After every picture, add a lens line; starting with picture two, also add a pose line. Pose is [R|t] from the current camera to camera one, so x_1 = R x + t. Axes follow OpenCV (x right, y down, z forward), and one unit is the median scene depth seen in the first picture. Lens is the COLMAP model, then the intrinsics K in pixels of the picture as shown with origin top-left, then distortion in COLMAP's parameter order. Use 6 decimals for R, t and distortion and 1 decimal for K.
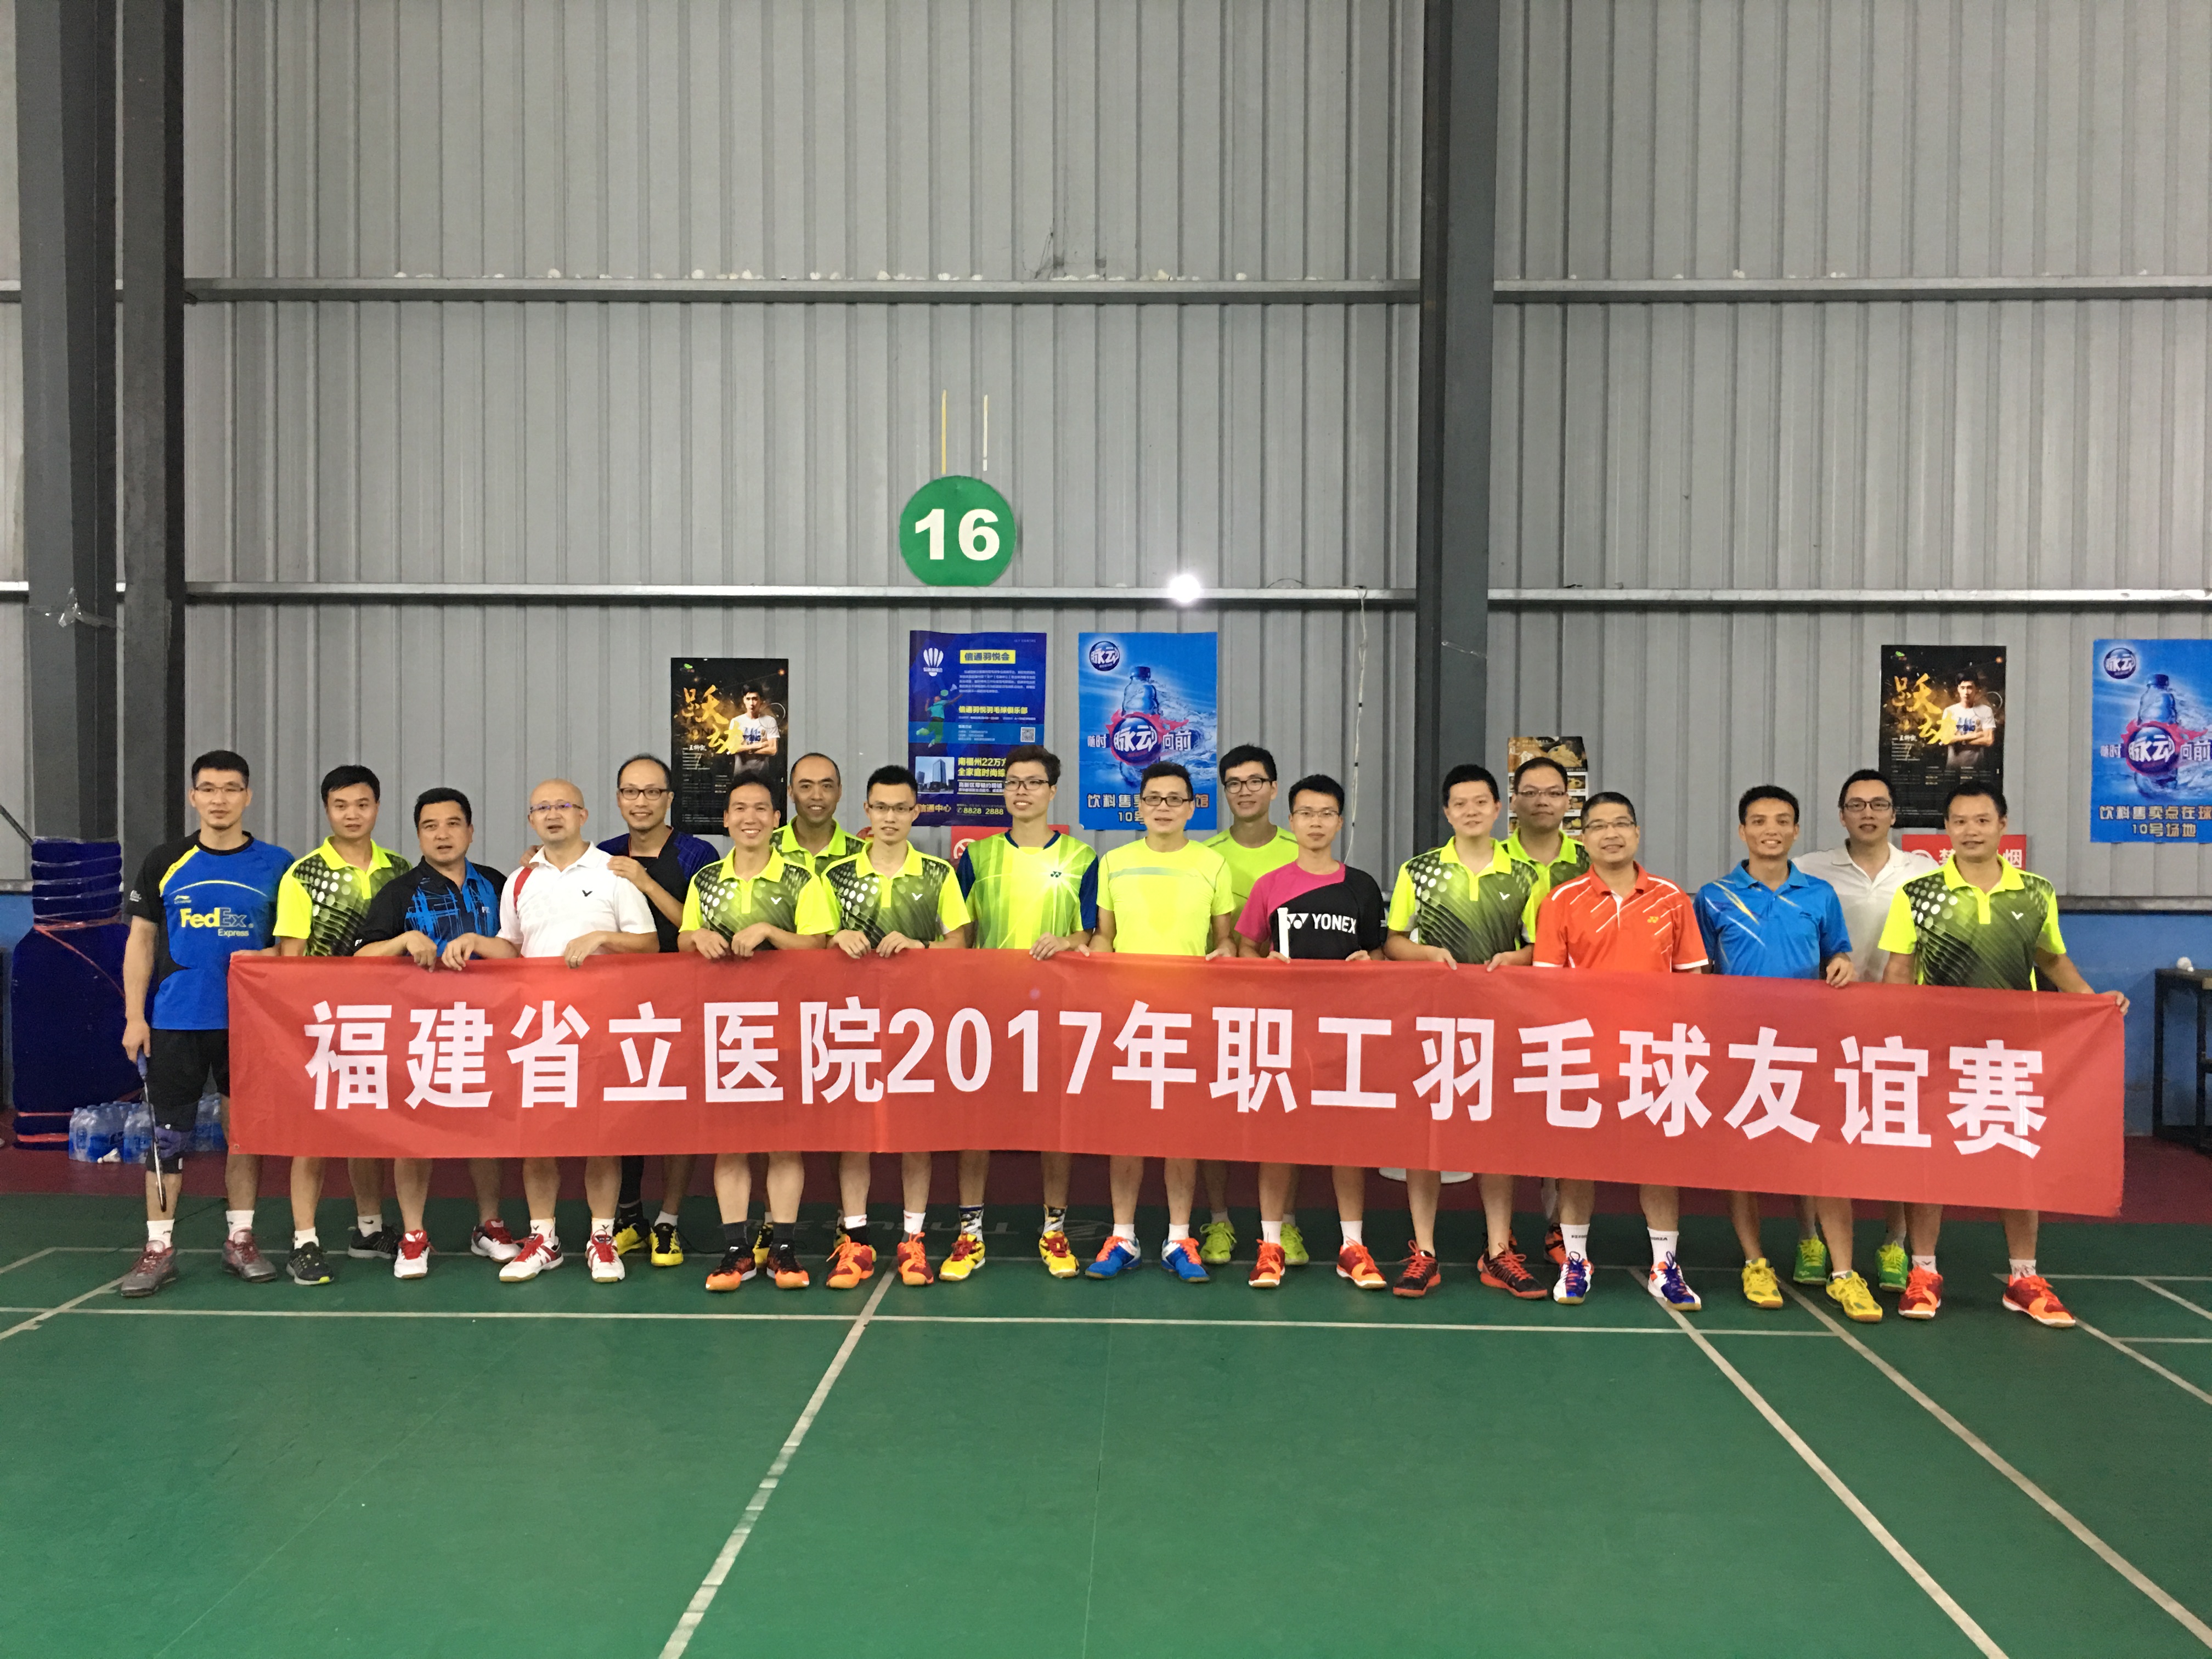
lens RADIAL K [[1977.5, 0, 1108.3], [0, 1977.5, 827.6], [0, 0, 1]] dist [0.070625, -0.087457]
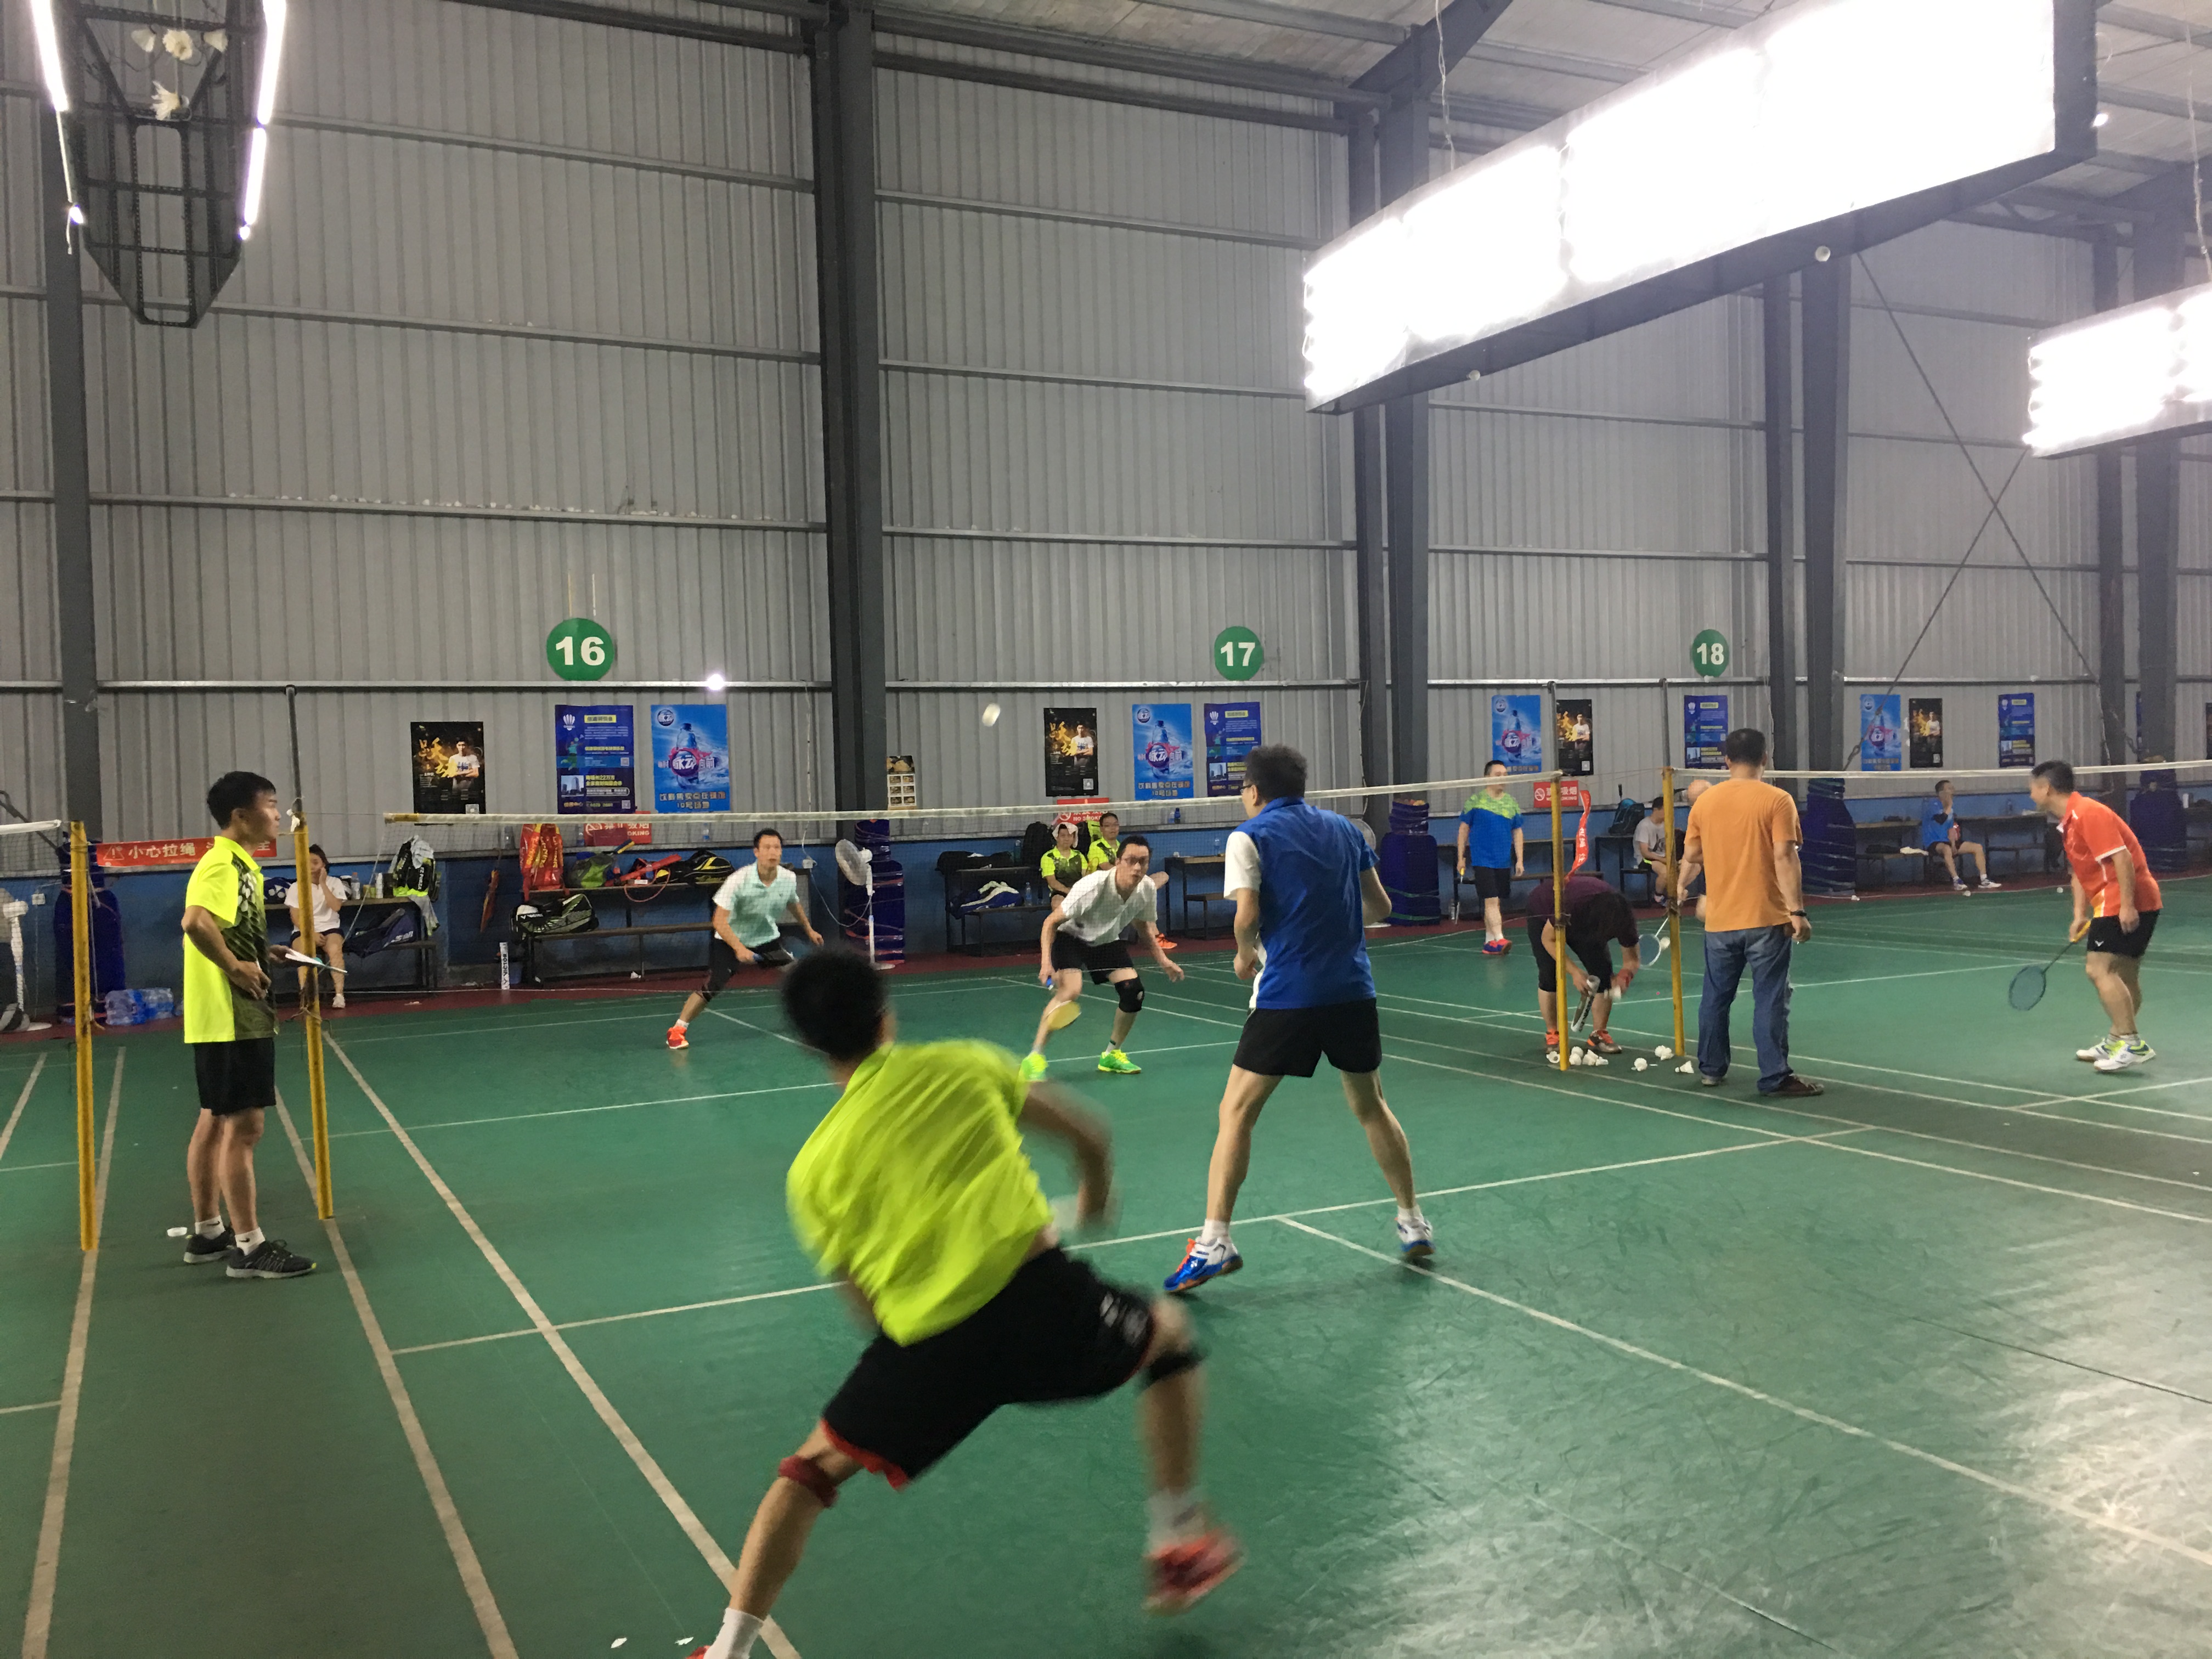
lens RADIAL K [[1843.6, 0, 1103.9], [0, 1843.6, 808.2], [0, 0, 1]] dist [0.055759, 0.008595]
pose [[0.877291, -0.037846, 0.478464, -0.469668], [0.049760, 0.998686, -0.012243, 0.037921], [-0.477372, 0.034549, 0.878022, -0.692708]]
